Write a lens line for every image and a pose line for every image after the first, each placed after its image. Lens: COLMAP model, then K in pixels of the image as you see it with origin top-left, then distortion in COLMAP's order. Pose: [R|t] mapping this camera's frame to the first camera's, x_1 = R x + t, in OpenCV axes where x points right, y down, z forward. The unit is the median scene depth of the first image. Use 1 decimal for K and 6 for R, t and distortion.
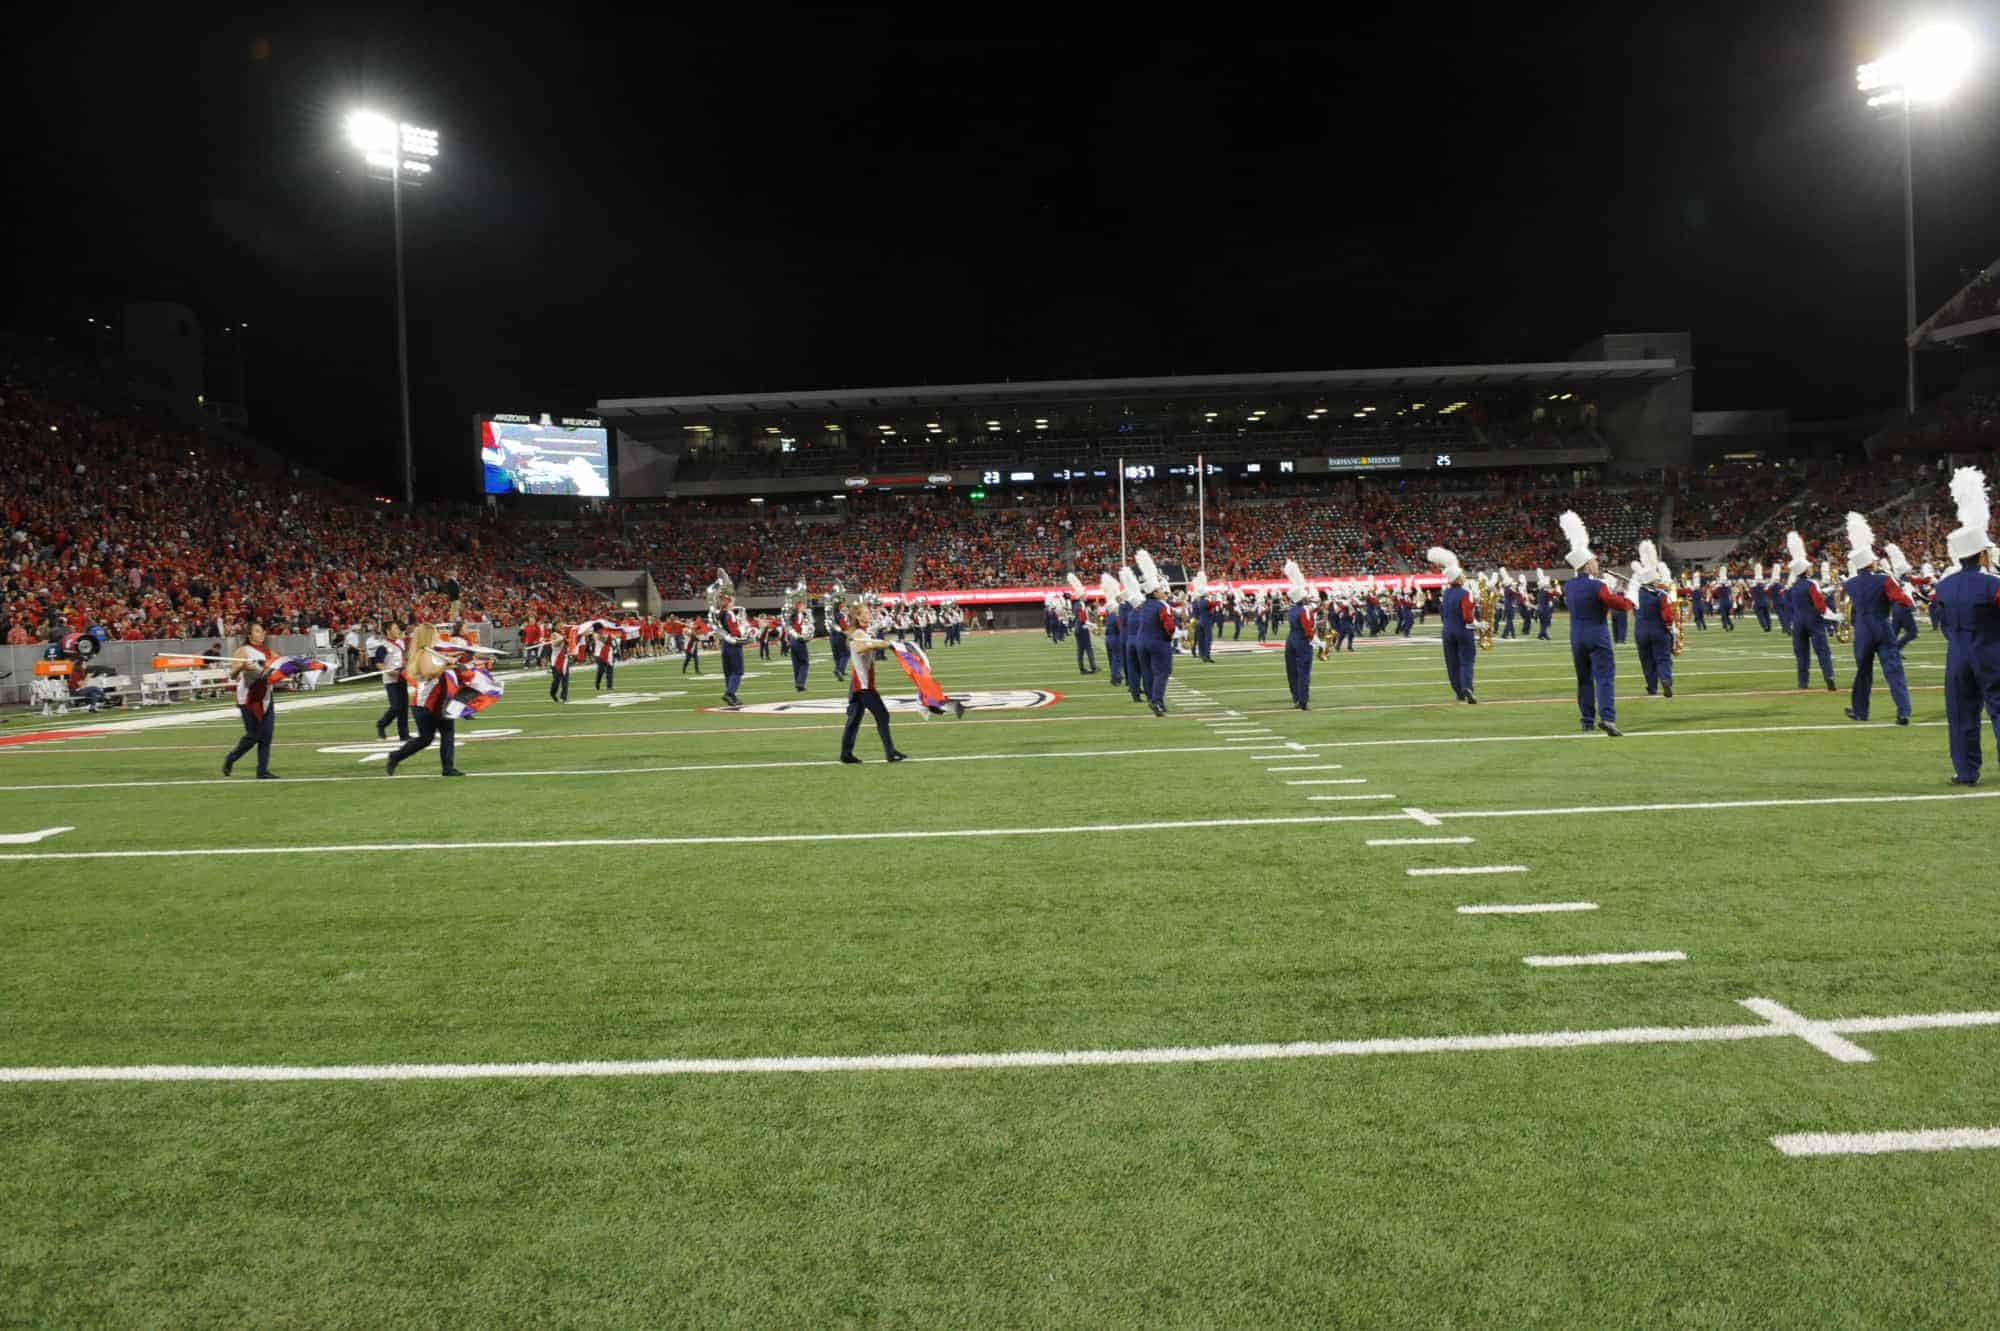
lens RADIAL K [[1359.8, 0, 1010.7], [0, 1359.8, 682.4], [0, 0, 1]] dist [-0.050981, -0.000439]
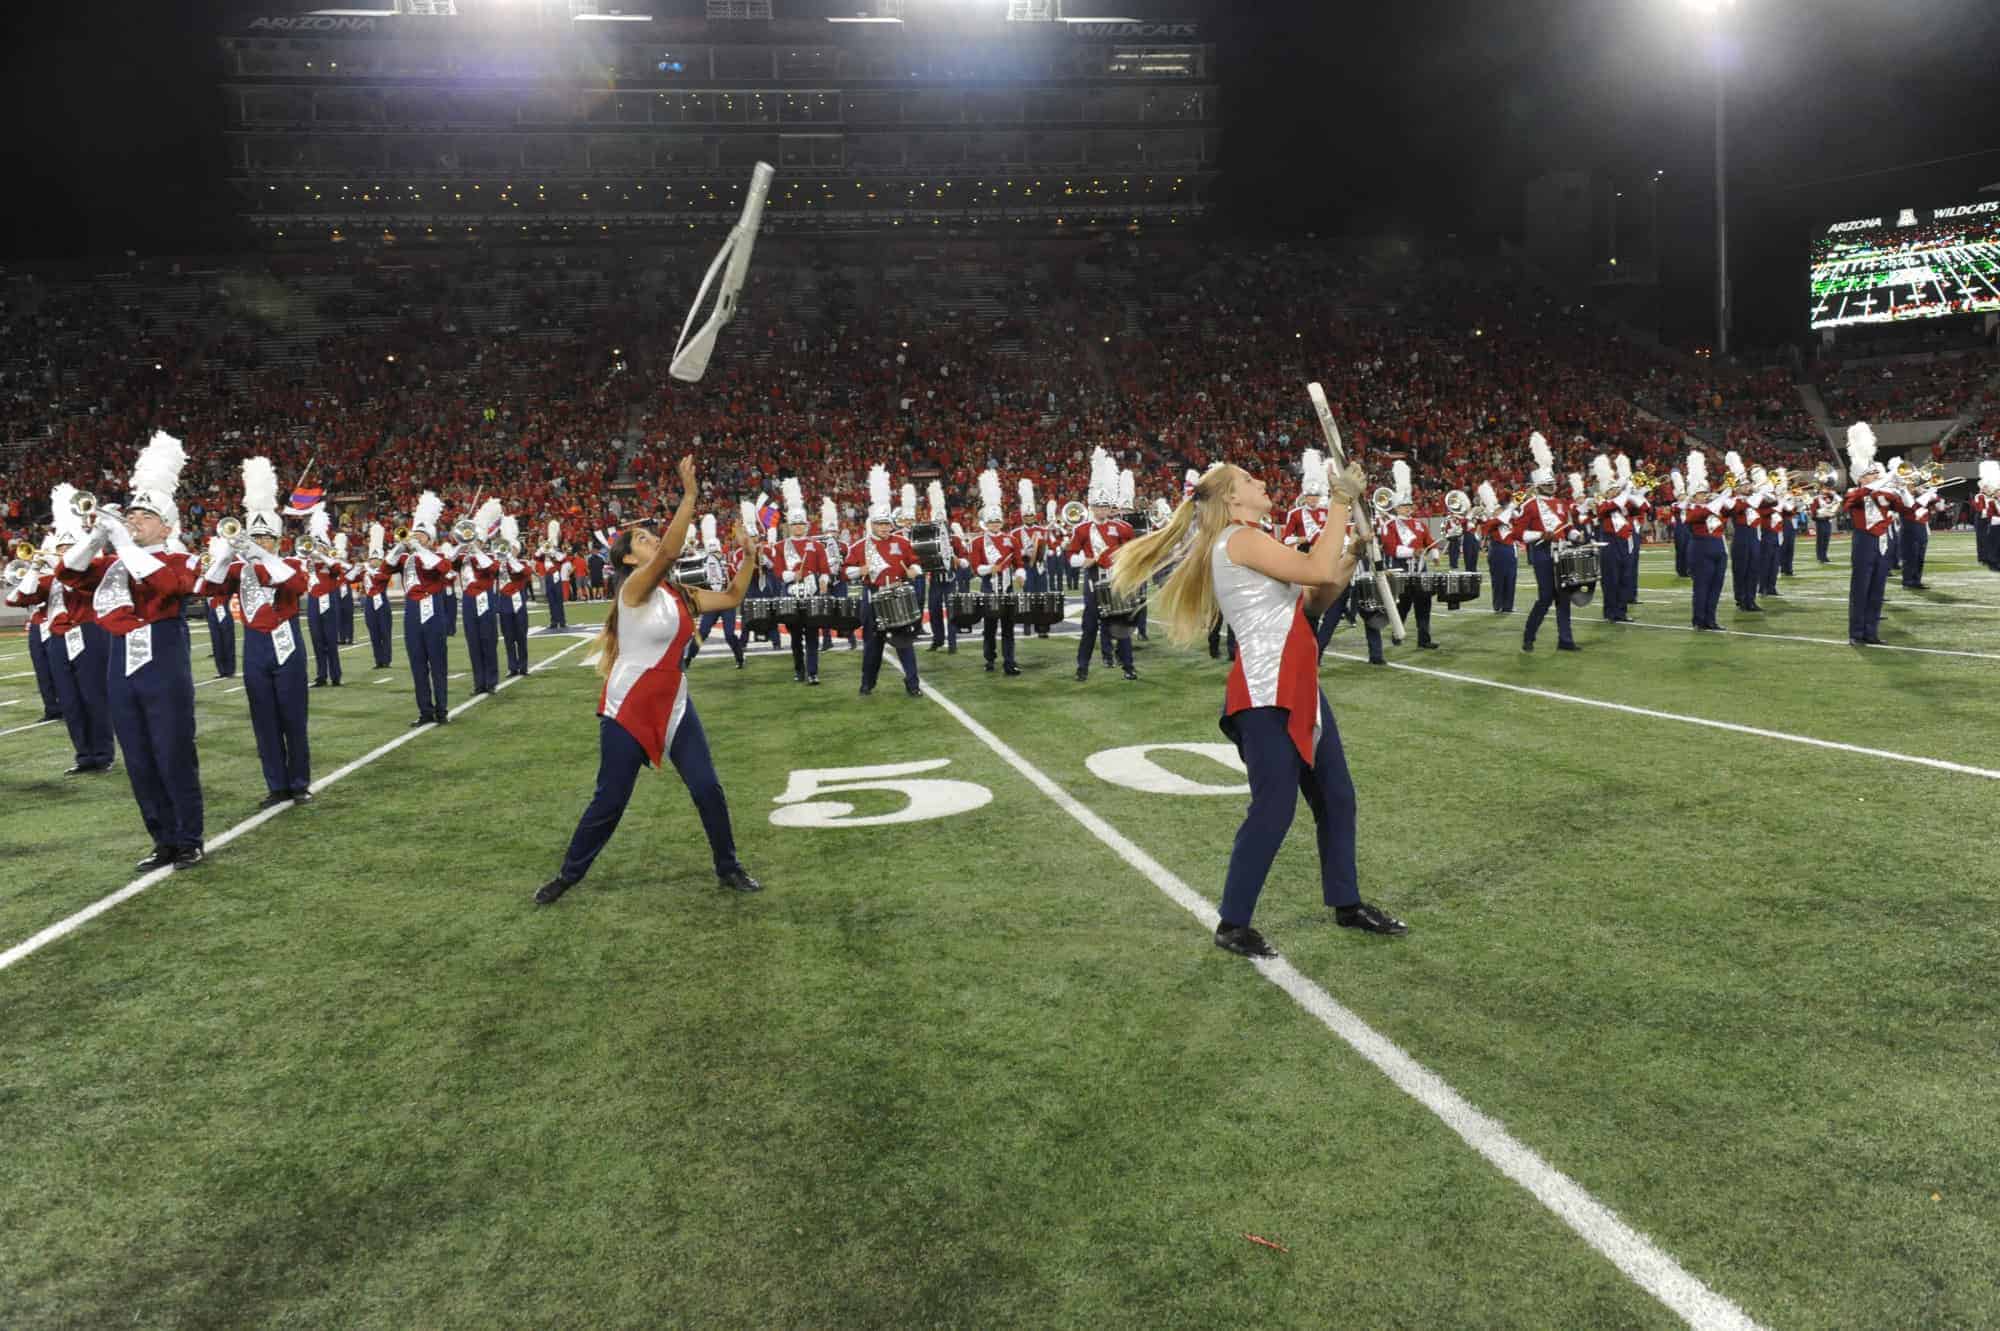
lens RADIAL K [[1359.8, 0, 1004.0], [0, 1359.8, 674.9], [0, 0, 1]] dist [-0.050981, -0.000439]
pose [[0.223757, 0.119587, -0.967281, 0.272807], [-0.004008, 0.992549, 0.121783, -0.031244], [0.974637, -0.023373, 0.222569, 0.345126]]
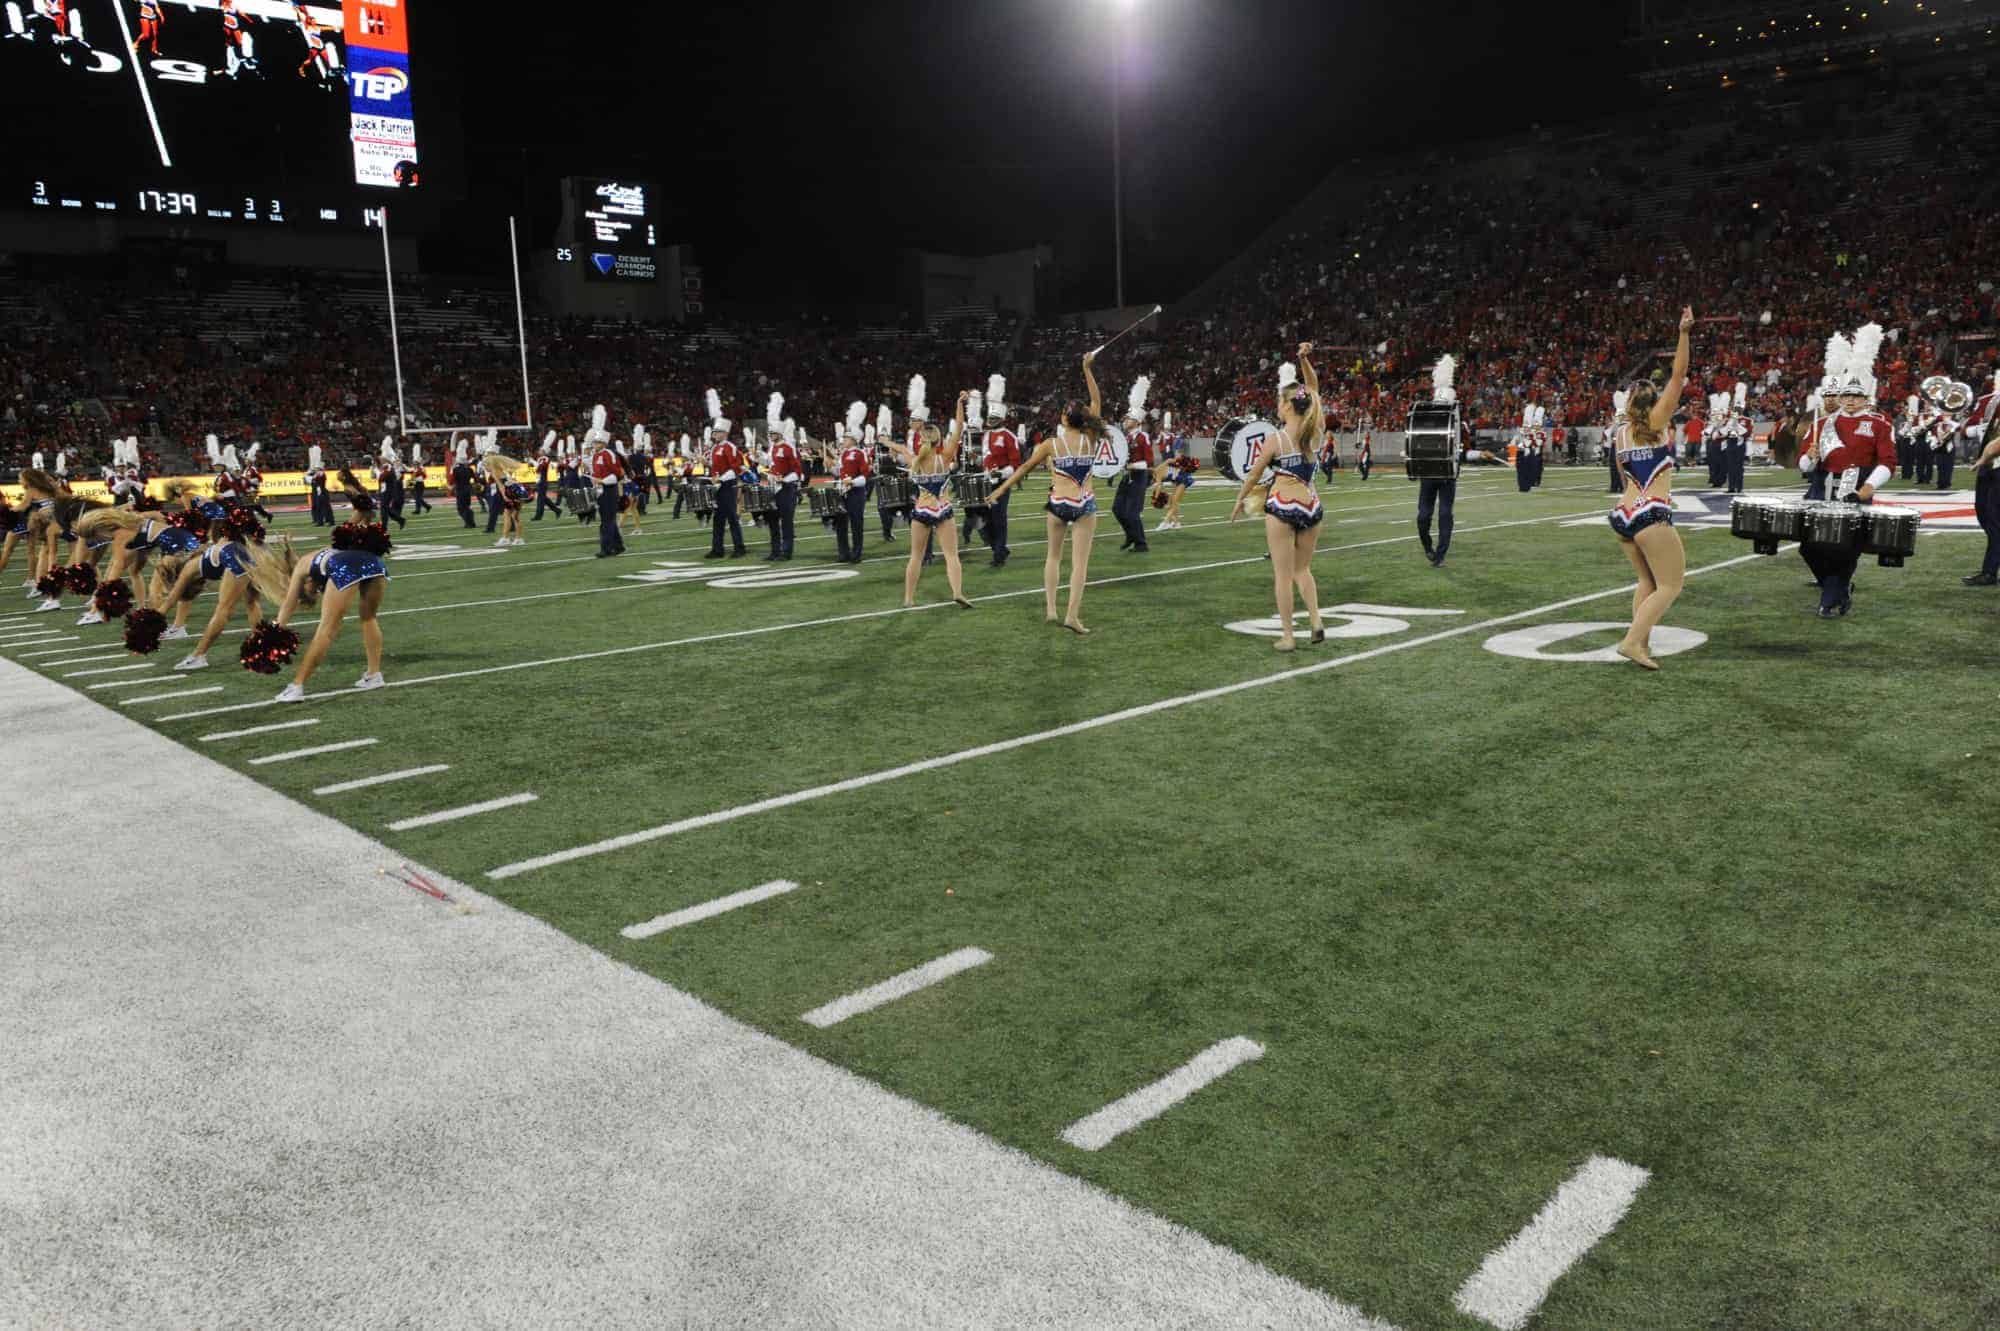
lens RADIAL K [[1359.8, 0, 1005.4], [0, 1359.8, 666.5], [0, 0, 1]] dist [-0.050981, -0.000439]
pose [[-0.673608, 0.172886, -0.718584, 0.284867], [0.021466, 0.976423, 0.214798, -0.033444], [0.738777, 0.129264, -0.661437, 0.390245]]
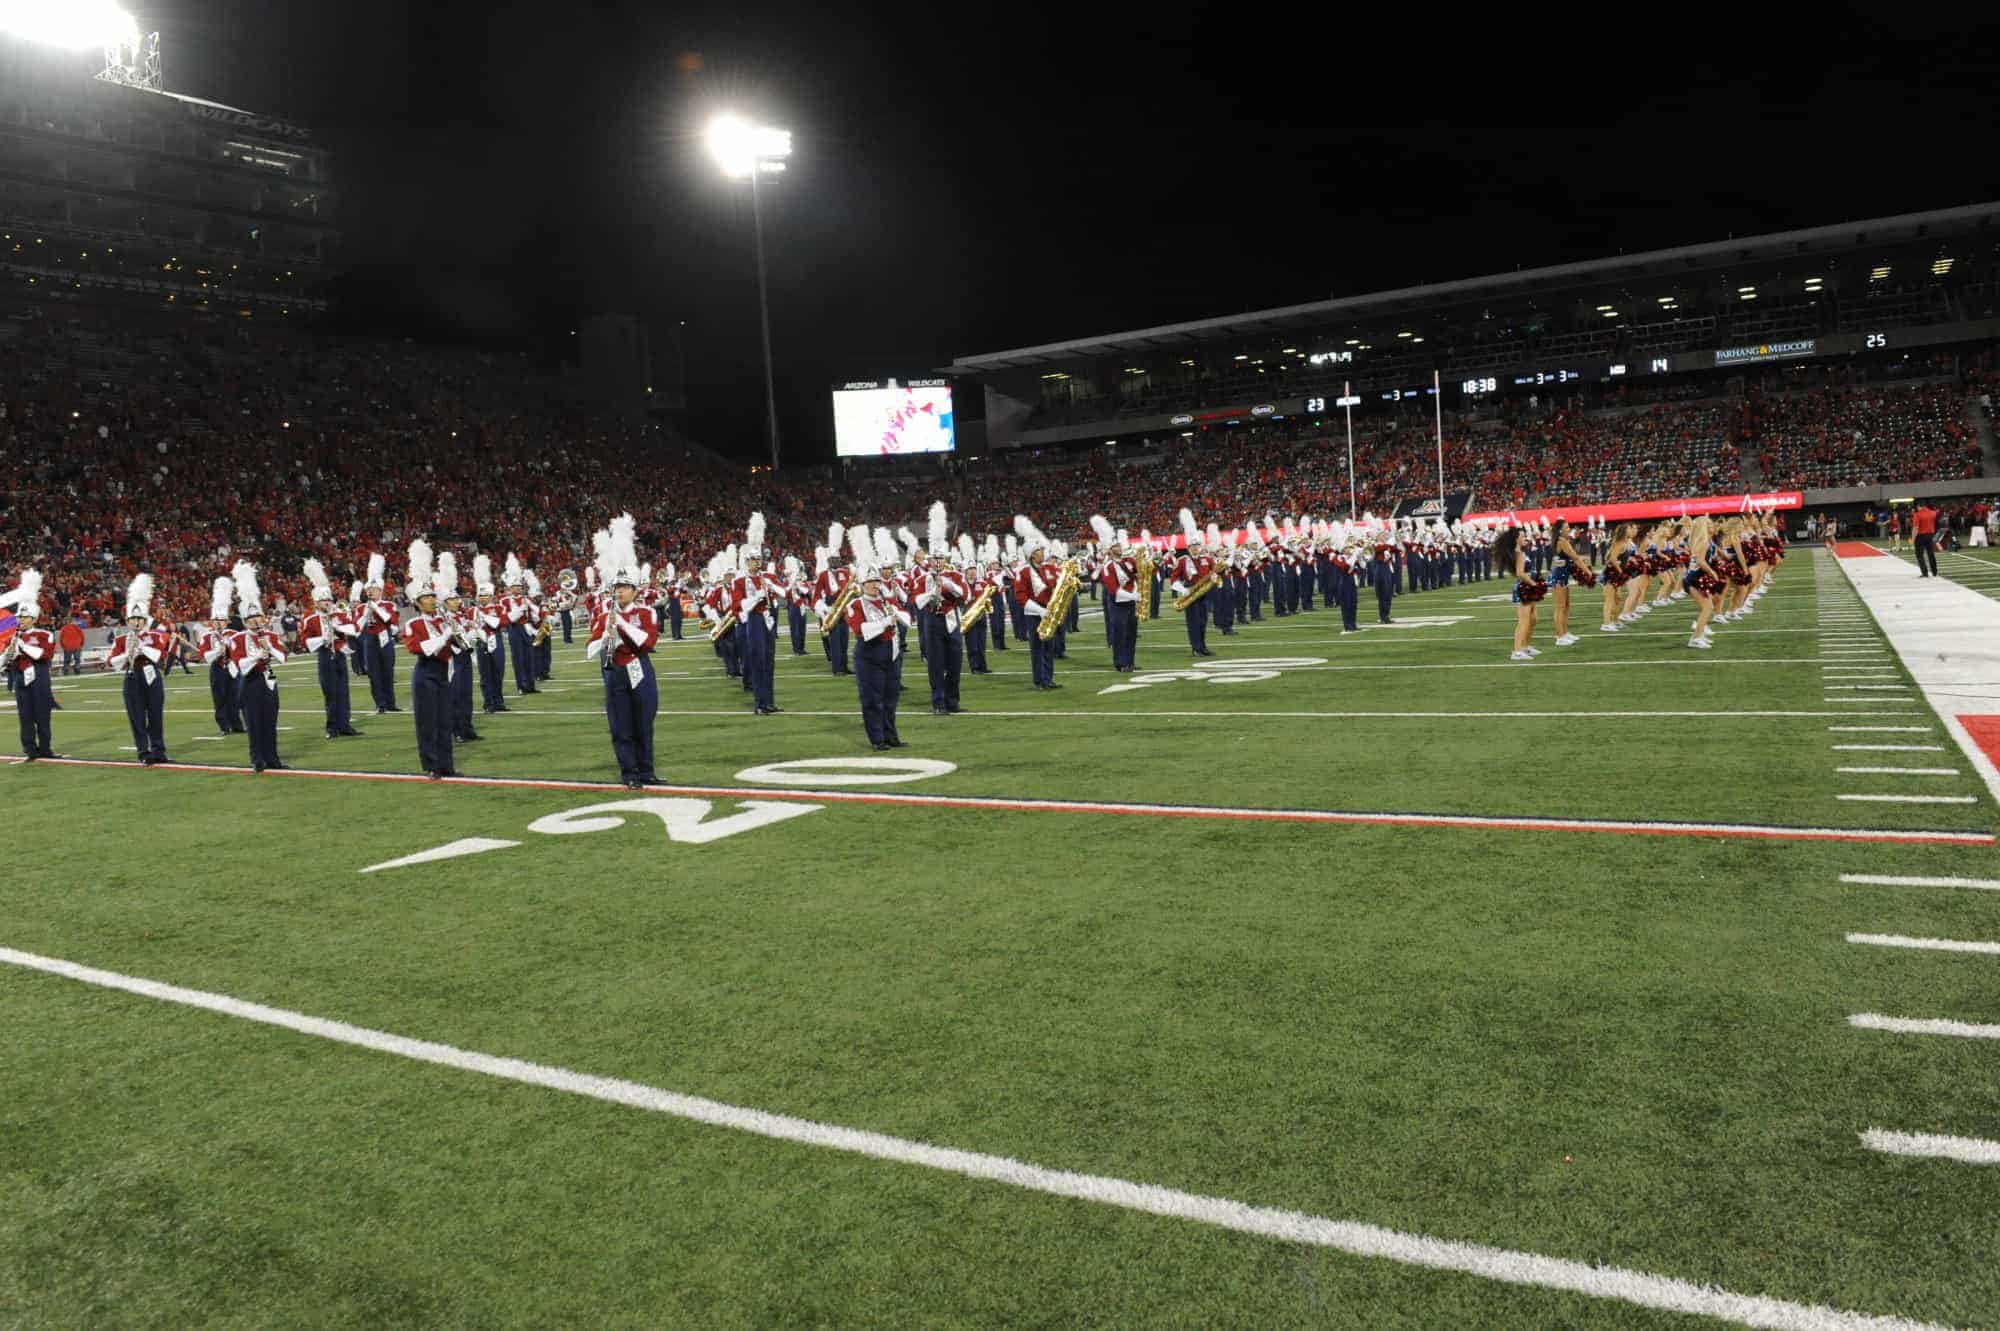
lens RADIAL K [[1359.8, 0, 993.0], [0, 1359.8, 670.1], [0, 0, 1]] dist [-0.050981, -0.000439]
pose [[0.874843, 0.014226, -0.484197, 0.252647], [0.011020, 0.998725, 0.049255, -0.018034], [0.484281, -0.048426, 0.873572, 0.077701]]
